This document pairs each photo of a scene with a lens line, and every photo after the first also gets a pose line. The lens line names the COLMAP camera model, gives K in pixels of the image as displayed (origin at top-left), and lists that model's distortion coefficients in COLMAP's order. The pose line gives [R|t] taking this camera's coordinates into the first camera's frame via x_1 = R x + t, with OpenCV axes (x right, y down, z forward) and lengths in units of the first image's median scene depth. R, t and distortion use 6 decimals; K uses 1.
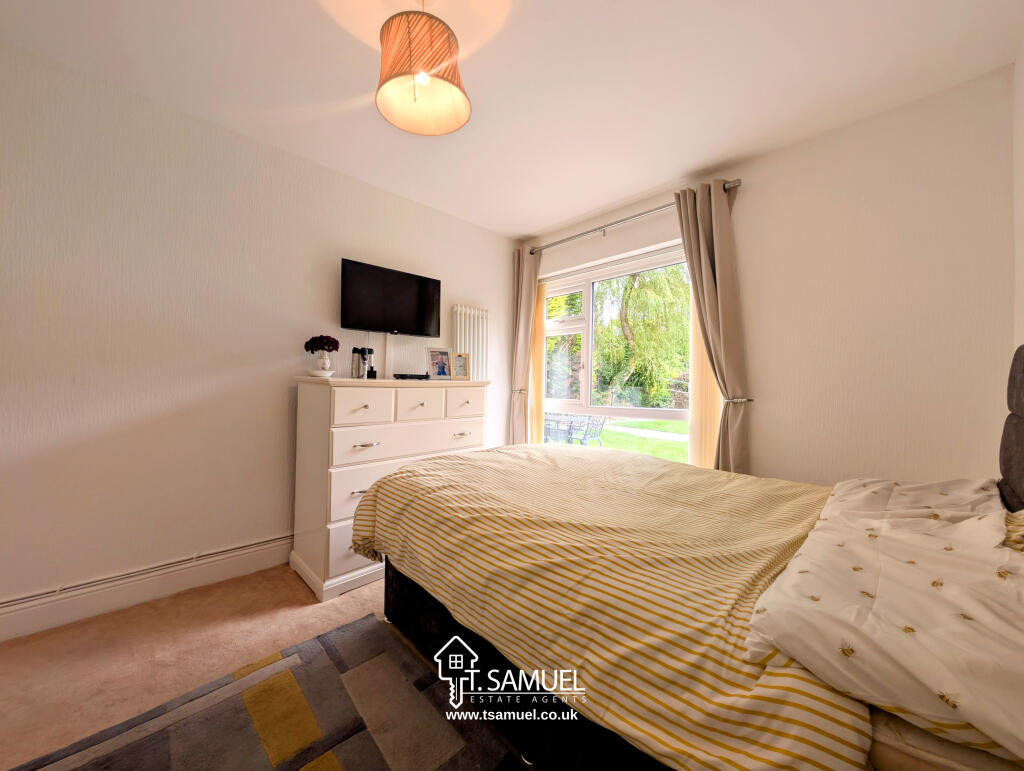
lens RADIAL K [[389.8, 0, 509.6], [0, 389.8, 385.8], [0, 0, 1]] dist [0.001397, 0.000557]
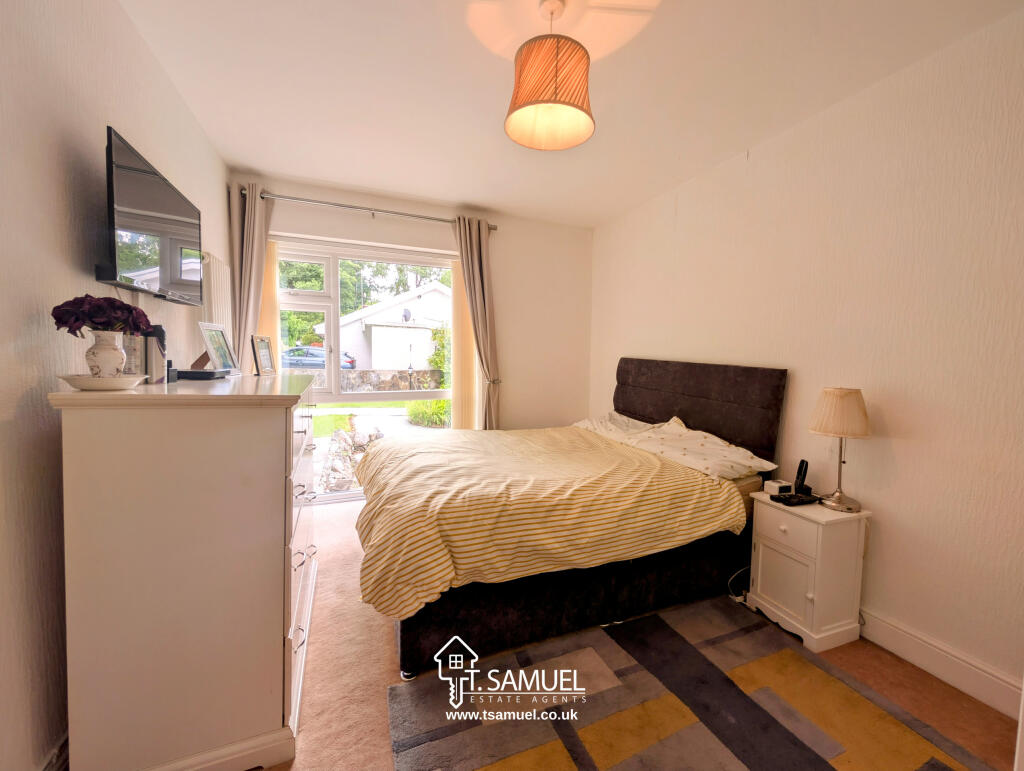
lens RADIAL K [[389.8, 0, 509.6], [0, 389.8, 385.8], [0, 0, 1]] dist [0.001397, 0.000557]
pose [[0.374945, -0.079251, 0.923654, -1.177591], [-0.008074, 0.996022, 0.088737, -0.119732], [-0.927012, -0.040729, 0.372813, 0.633591]]
